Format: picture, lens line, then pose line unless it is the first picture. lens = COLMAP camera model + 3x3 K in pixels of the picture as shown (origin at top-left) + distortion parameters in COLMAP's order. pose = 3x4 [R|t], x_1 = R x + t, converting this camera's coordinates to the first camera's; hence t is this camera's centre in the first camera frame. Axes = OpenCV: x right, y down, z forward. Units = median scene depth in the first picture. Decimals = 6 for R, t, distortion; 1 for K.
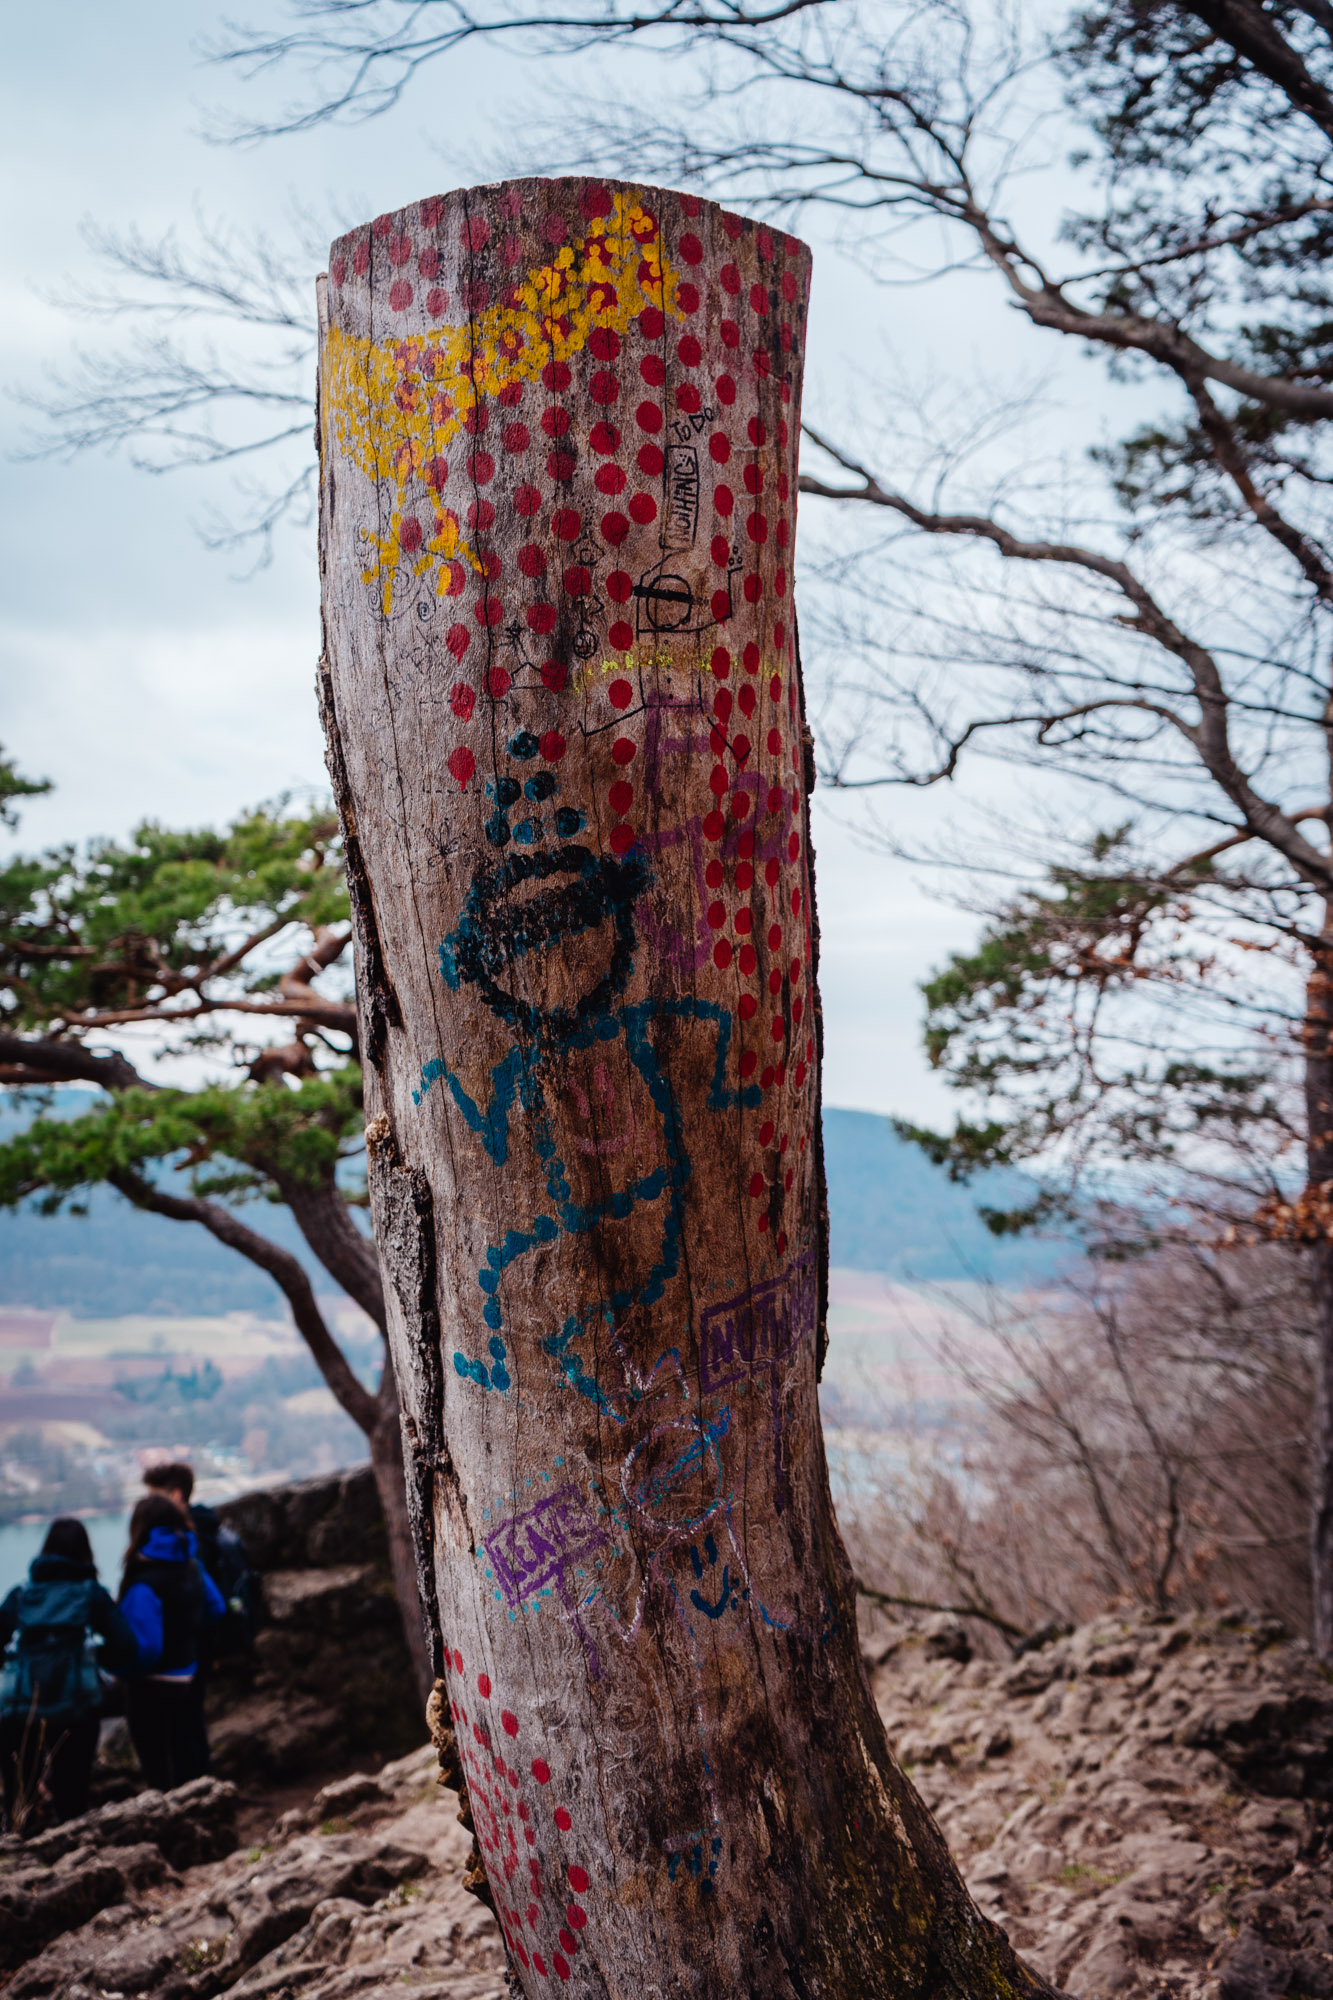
lens RADIAL K [[1933.5, 0, 668.8], [0, 1933.5, 997.6], [0, 0, 1]] dist [0.013495, 0.000000]
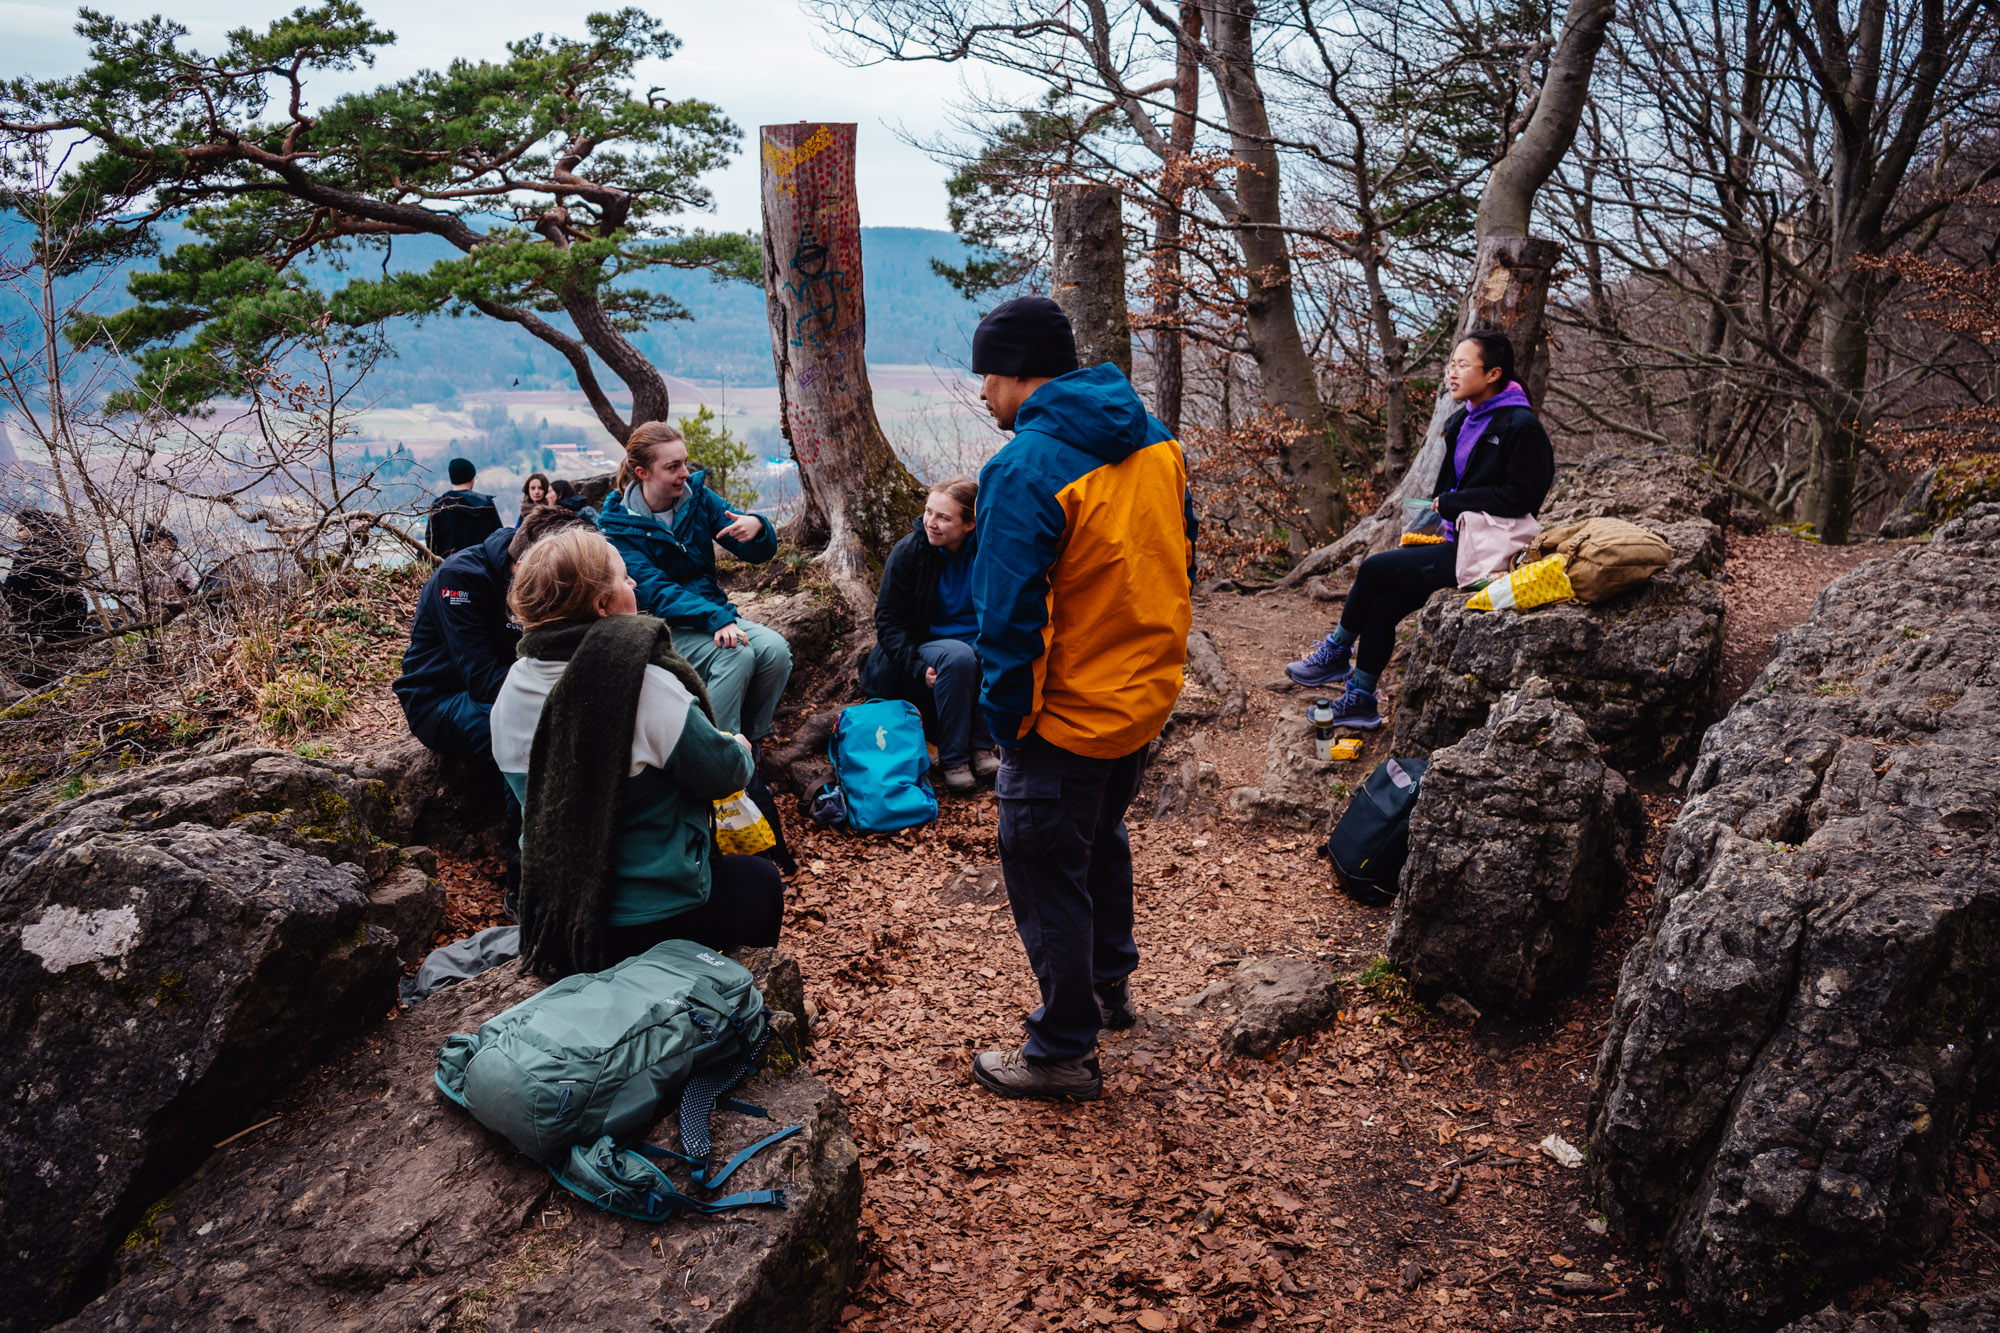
lens RADIAL K [[1564.6, 0, 1005.1], [0, 1564.6, 659.2], [0, 0, 1]] dist [-0.023785, 0.012581]
pose [[0.990490, -0.027658, 0.134773, -0.017932], [-0.016889, 0.947734, 0.318614, -0.046683], [-0.136542, -0.317860, 0.938254, -0.441618]]
